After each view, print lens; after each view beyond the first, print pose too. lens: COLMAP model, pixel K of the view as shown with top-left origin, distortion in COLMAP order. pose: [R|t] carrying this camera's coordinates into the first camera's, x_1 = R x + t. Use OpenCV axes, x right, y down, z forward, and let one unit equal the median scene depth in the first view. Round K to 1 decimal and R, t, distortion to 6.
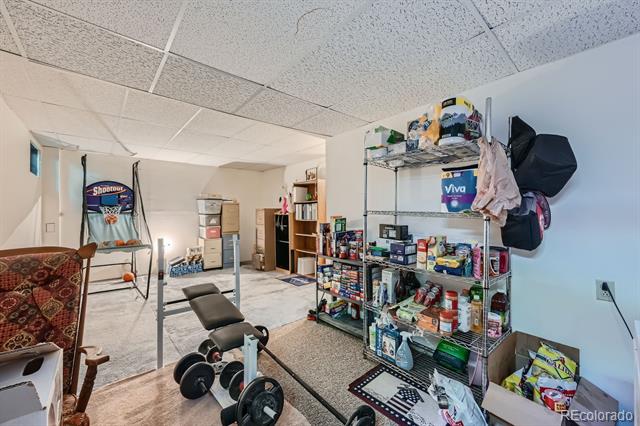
lens RADIAL K [[254.7, 0, 320.3], [0, 254.7, 213.1], [0, 0, 1]] dist [-0.003088, 0.000491]
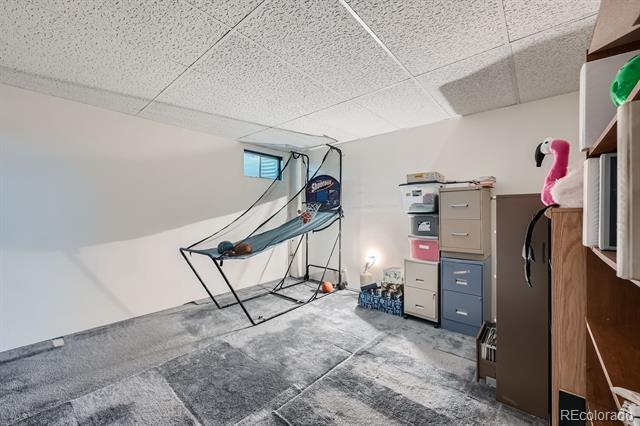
lens RADIAL K [[254.7, 0, 320.9], [0, 254.7, 212.4], [0, 0, 1]] dist [-0.003088, 0.000491]
pose [[0.136033, 0.002998, -0.990700, 0.059801], [-0.003560, 0.999990, 0.002537, 0.002845], [0.990698, 0.003182, 0.136043, 0.755051]]
